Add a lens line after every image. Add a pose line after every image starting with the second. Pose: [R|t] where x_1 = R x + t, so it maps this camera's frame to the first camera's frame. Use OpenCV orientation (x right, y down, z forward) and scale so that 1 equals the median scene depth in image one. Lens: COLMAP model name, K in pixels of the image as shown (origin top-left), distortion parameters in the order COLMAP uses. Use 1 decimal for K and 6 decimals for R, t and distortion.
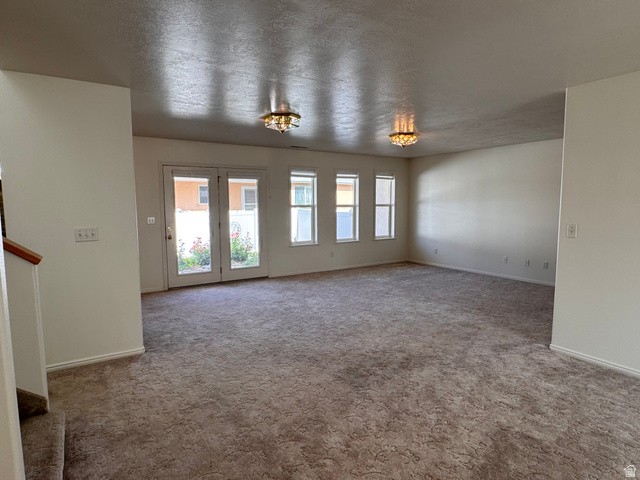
lens RADIAL K [[386.0, 0, 320.7], [0, 386.0, 240.2], [0, 0, 1]] dist [-0.003402, 0.000729]
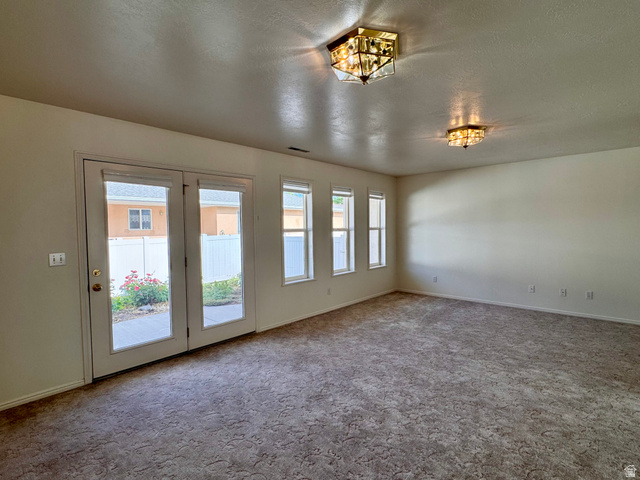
lens RADIAL K [[321.6, 0, 319.3], [0, 321.6, 240.2], [0, 0, 1]] dist [-0.001100, -0.000462]
pose [[0.969274, -0.016645, 0.245420, -0.154967], [0.031039, 0.998009, -0.054897, -0.032464], [-0.244017, 0.060828, 0.967861, 0.376597]]
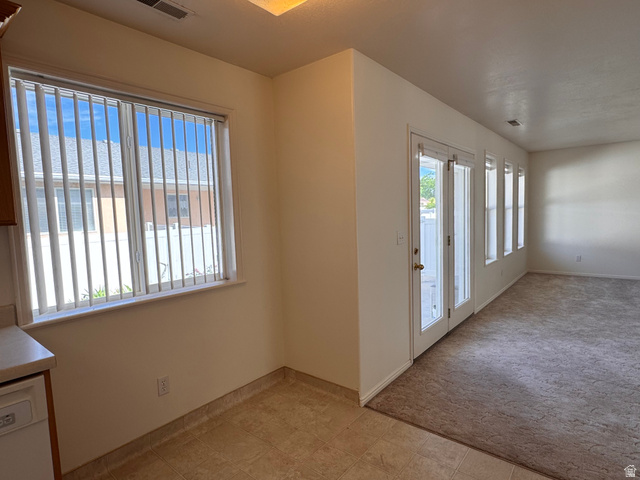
lens RADIAL K [[356.5, 0, 320.2], [0, 356.5, 239.7], [0, 0, 1]] dist [-0.004590, 0.002040]
pose [[0.952441, -0.047443, 0.301007, -0.541666], [0.054206, 0.998430, -0.014151, -0.036562], [-0.299863, 0.029794, 0.953517, 0.453405]]
